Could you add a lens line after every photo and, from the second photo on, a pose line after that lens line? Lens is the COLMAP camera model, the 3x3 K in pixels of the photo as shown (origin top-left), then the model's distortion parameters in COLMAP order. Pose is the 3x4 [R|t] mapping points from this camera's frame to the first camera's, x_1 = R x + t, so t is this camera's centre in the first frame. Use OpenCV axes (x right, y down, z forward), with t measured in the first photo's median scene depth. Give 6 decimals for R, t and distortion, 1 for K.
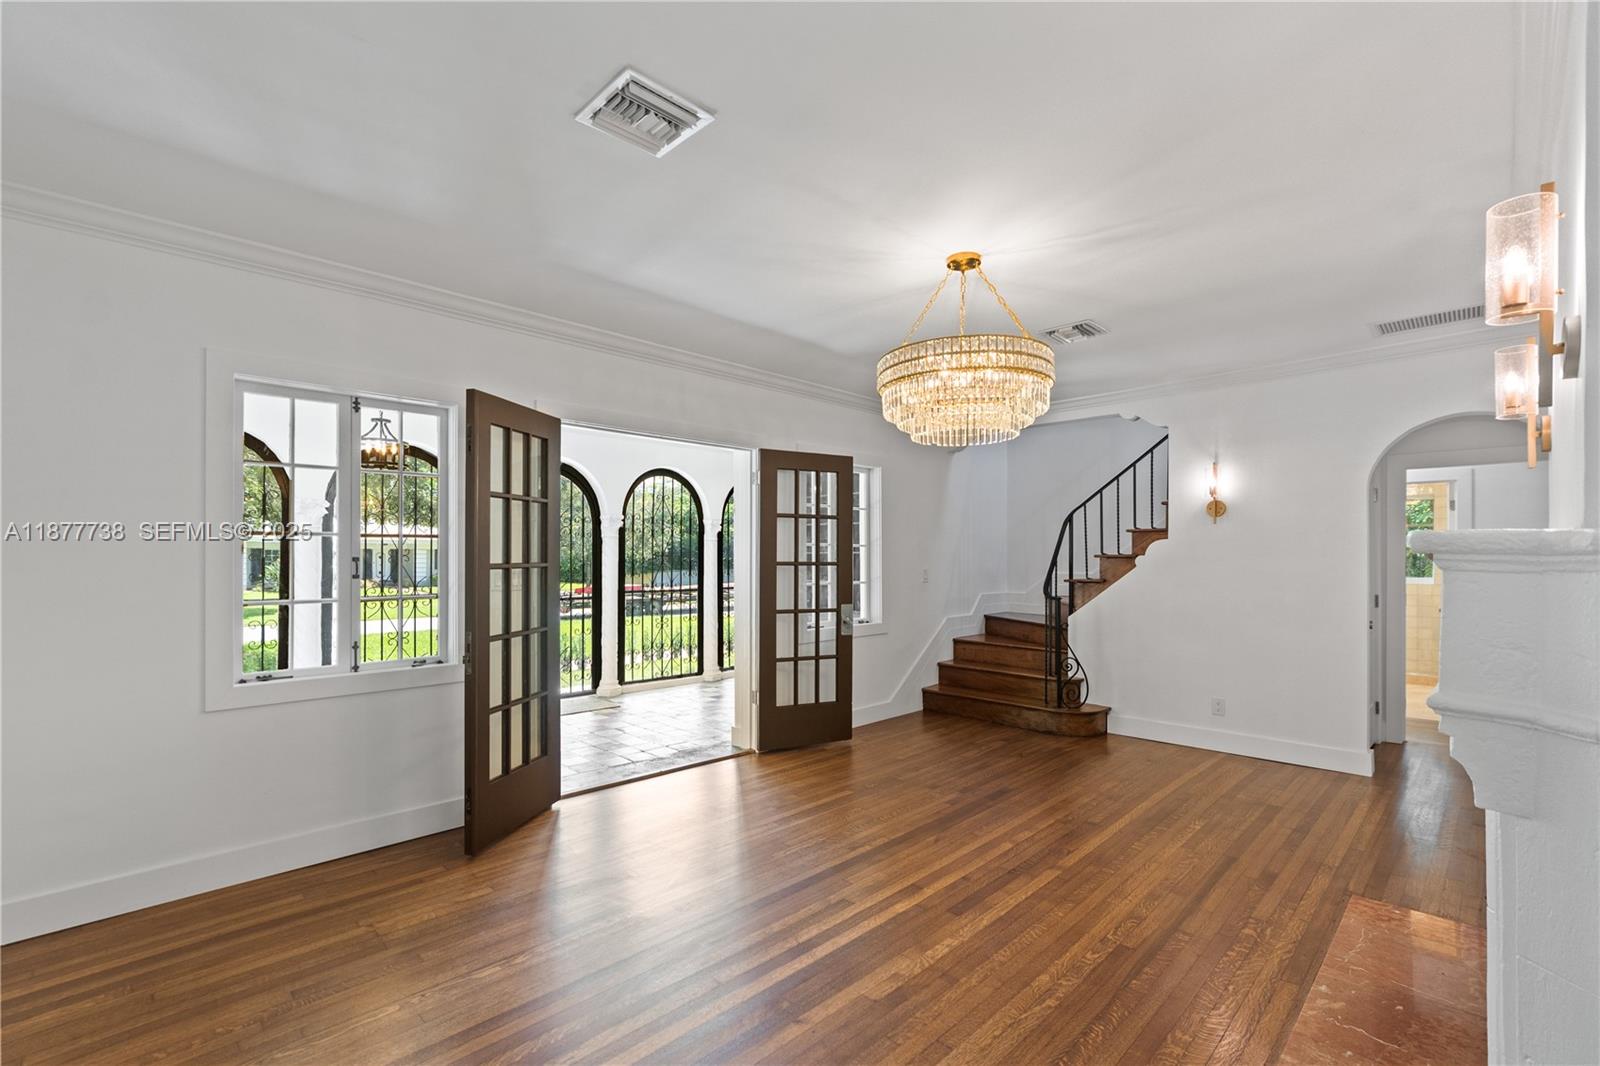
lens RADIAL K [[710.1, 0, 800.4], [0, 710.1, 551.8], [0, 0, 1]] dist [-0.002884, 0.000118]
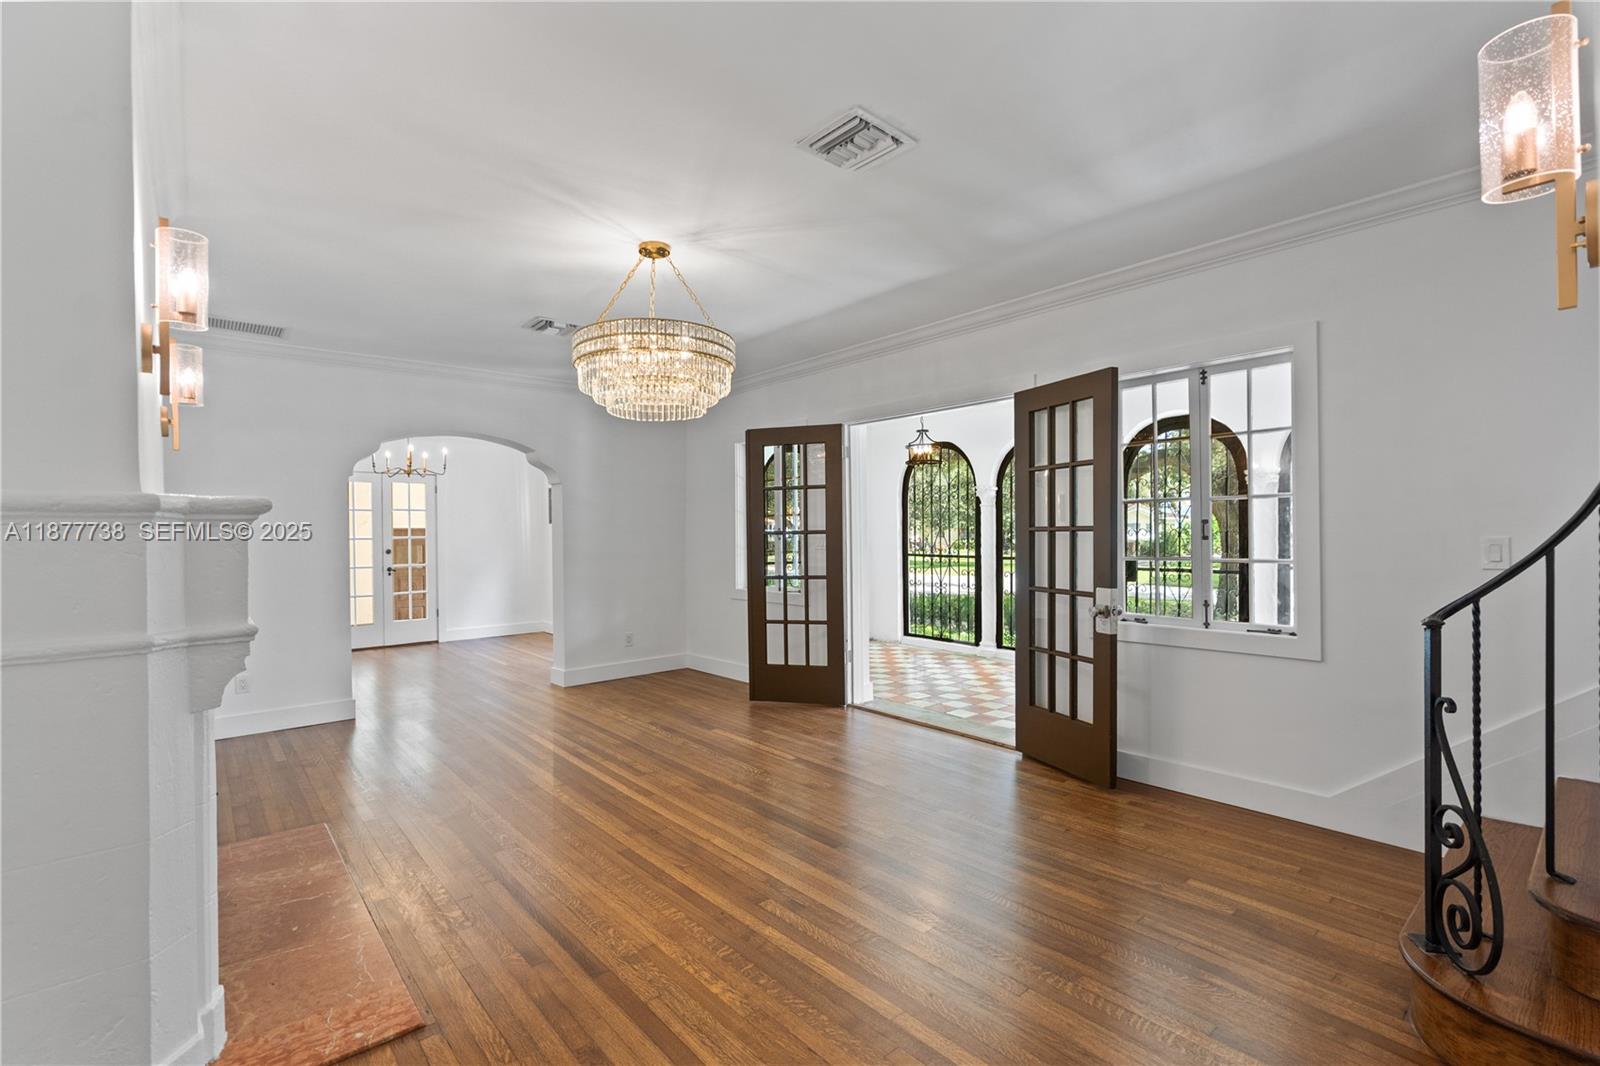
lens RADIAL K [[713.5, 0, 797.2], [0, 713.5, 541.6], [0, 0, 1]] dist [-0.006147, 0.001140]
pose [[-0.078230, 0.017193, -0.996787, 0.959290], [0.028246, 0.999488, 0.015023, 0.014117], [0.996535, -0.026980, -0.078676, 0.955134]]
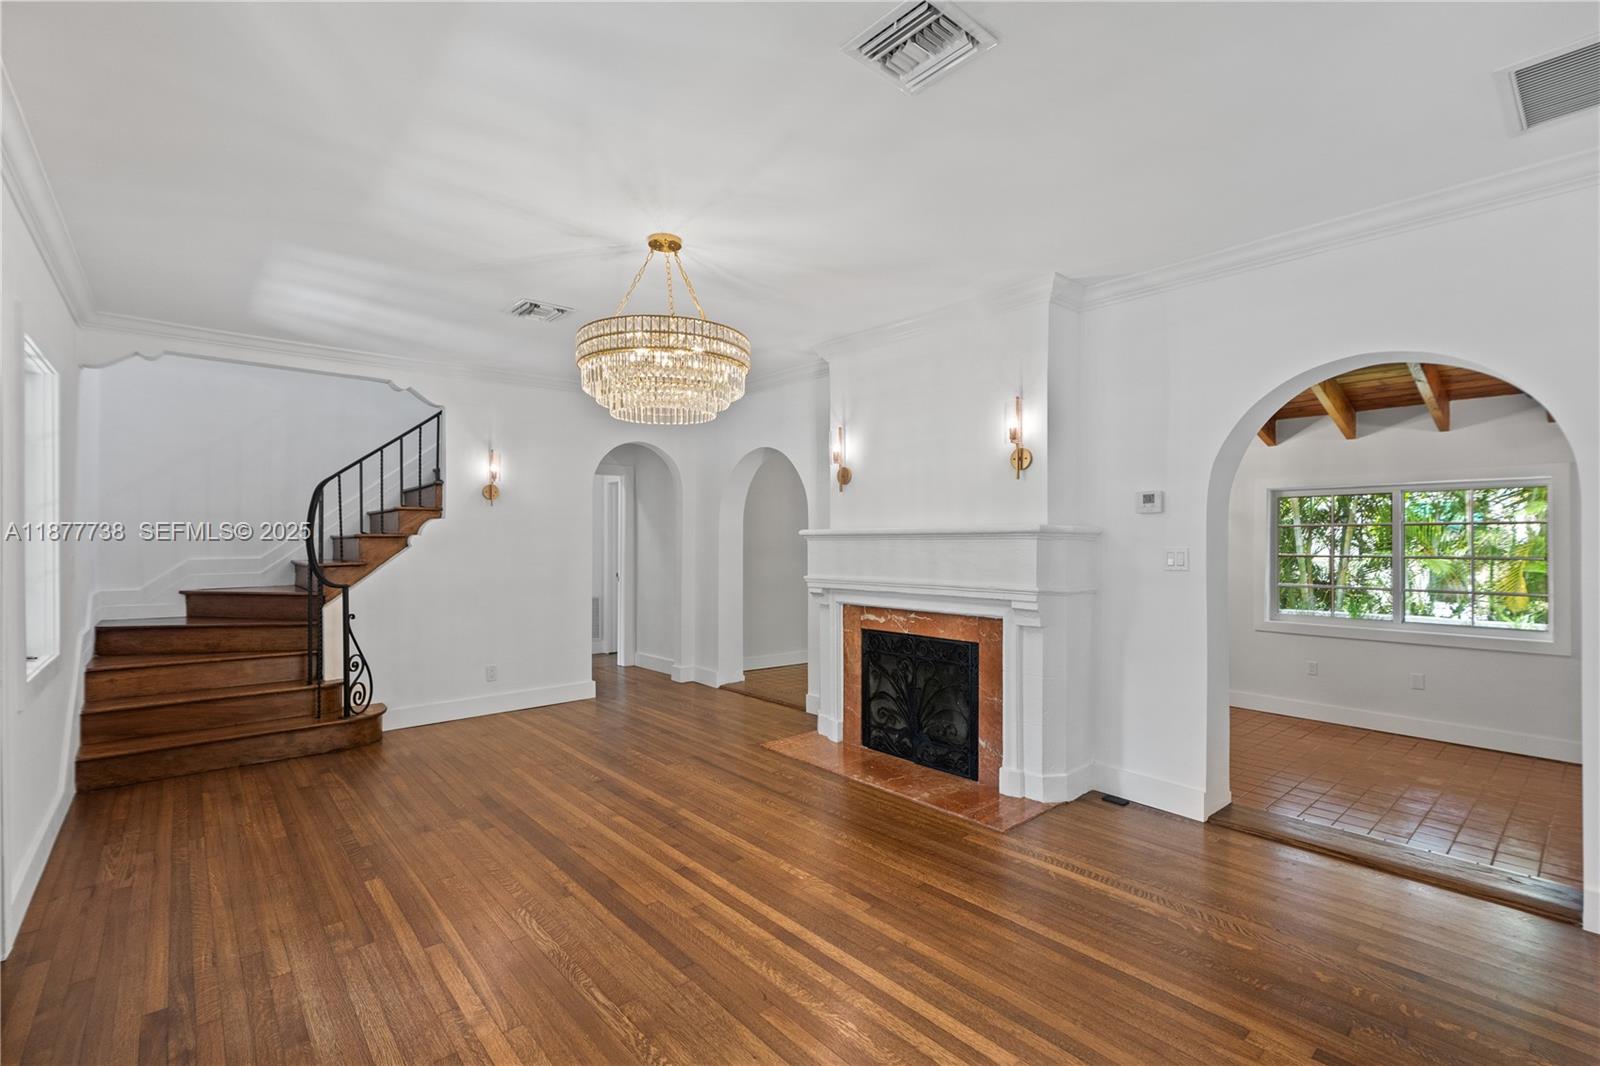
lens RADIAL K [[713.5, 0, 797.2], [0, 713.5, 541.6], [0, 0, 1]] dist [-0.006147, 0.001140]
pose [[0.069445, -0.001864, 0.997584, -0.565752], [-0.006813, 0.999974, 0.002343, 0.010231], [-0.997563, -0.006959, 0.069430, 0.541376]]
